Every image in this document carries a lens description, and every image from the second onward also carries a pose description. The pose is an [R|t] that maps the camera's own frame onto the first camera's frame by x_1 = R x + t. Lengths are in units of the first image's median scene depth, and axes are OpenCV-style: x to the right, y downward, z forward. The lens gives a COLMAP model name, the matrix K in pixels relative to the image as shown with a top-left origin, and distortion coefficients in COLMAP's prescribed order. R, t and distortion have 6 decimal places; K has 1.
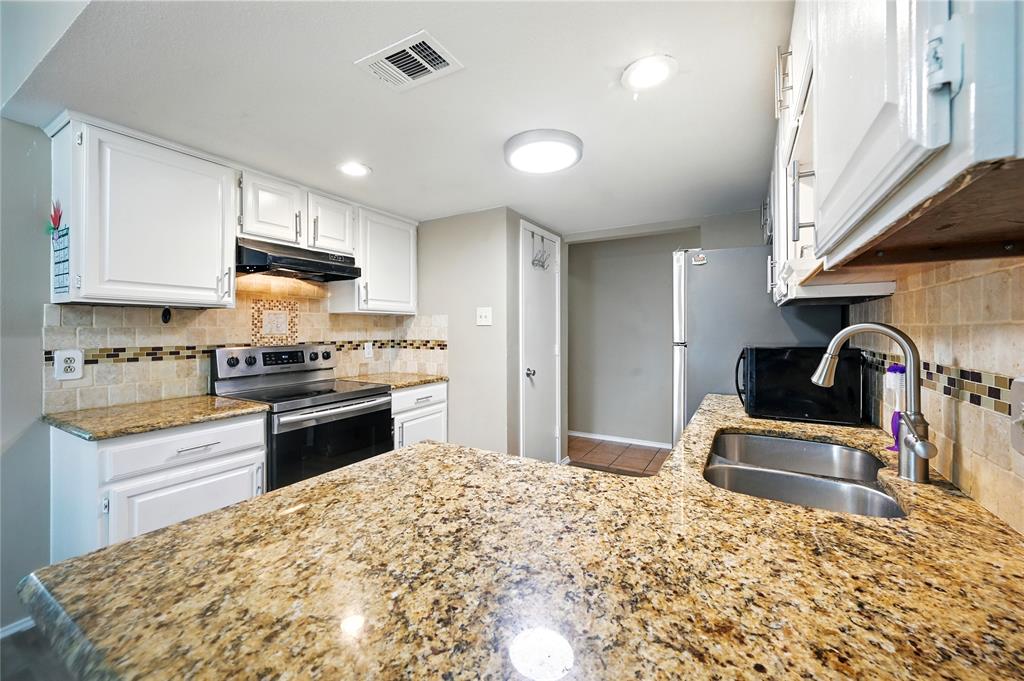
lens RADIAL K [[408.4, 0, 510.7], [0, 408.4, 330.1], [0, 0, 1]] dist [-0.005212, -0.001134]
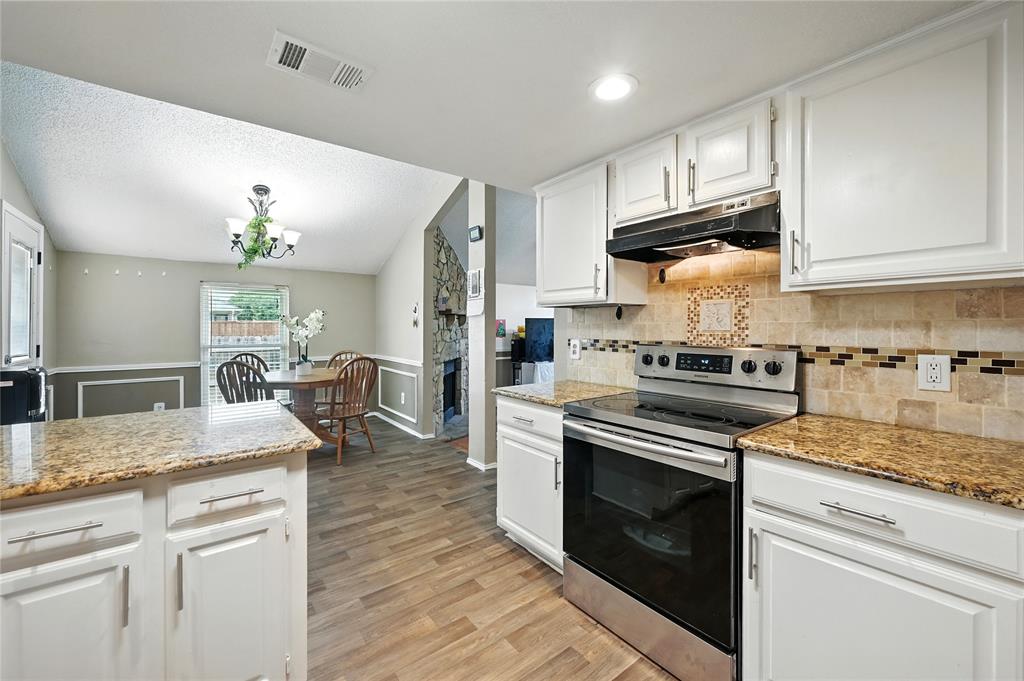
lens RADIAL K [[408.4, 0, 508.2], [0, 408.4, 326.5], [0, 0, 1]] dist [-0.005212, -0.001134]
pose [[-0.398175, -0.002186, -0.917307, 0.275557], [-0.003022, 0.999995, -0.001071, 0.003833], [0.917304, 0.002345, -0.398180, 0.991578]]
